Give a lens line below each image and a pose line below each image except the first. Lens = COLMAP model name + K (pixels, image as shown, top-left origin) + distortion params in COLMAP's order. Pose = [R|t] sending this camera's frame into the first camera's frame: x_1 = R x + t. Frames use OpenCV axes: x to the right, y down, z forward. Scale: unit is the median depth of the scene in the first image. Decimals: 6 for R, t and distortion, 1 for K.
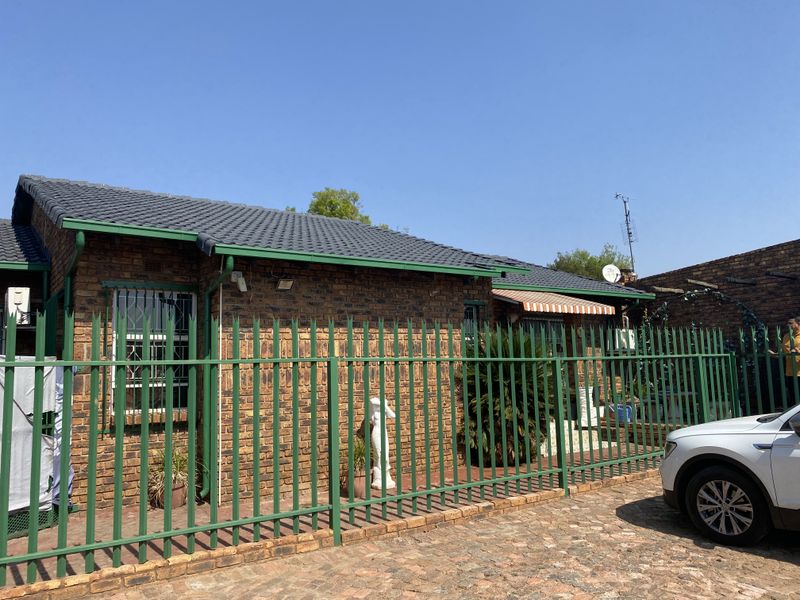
lens RADIAL K [[609.7, 0, 400.0], [0, 609.7, 304.1], [0, 0, 1]] dist [0.077143, -0.099461]
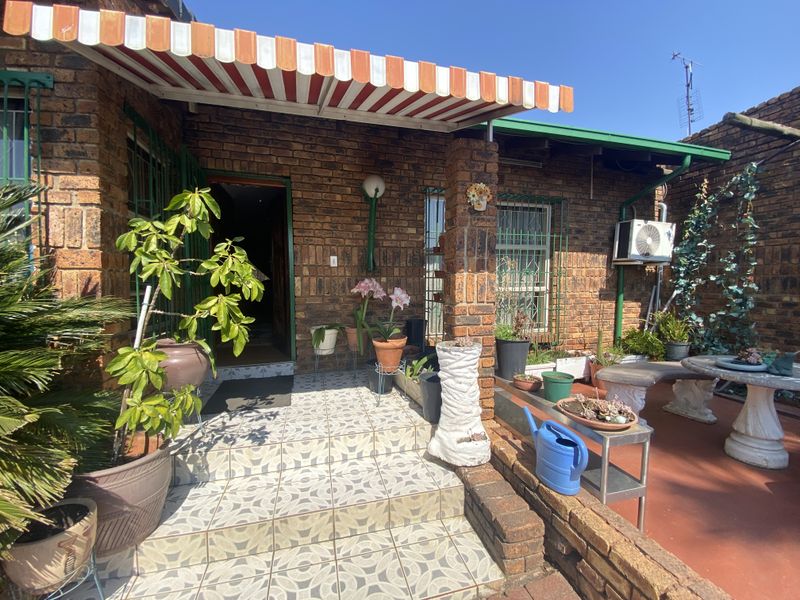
lens RADIAL K [[319.0, 0, 400.0], [0, 319.0, 300.0], [0, 0, 1]] dist [0.014814, -0.019725]
pose [[0.931455, 0.062202, -0.358499, 0.270956], [-0.001900, 0.986098, 0.166157, 0.066932], [0.363850, -0.154086, 0.918624, 0.668231]]
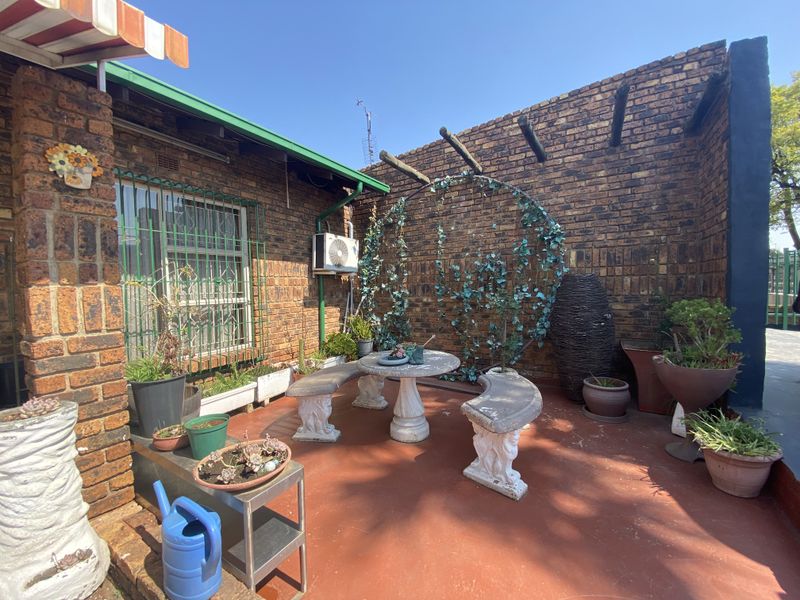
lens RADIAL K [[319.0, 0, 400.0], [0, 319.0, 300.0], [0, 0, 1]] dist [0.014814, -0.019725]
pose [[0.914923, 0.006485, 0.403576, 0.300302], [-0.059425, 0.991139, 0.118792, 0.066519], [-0.399230, -0.132668, 0.907202, 0.699080]]
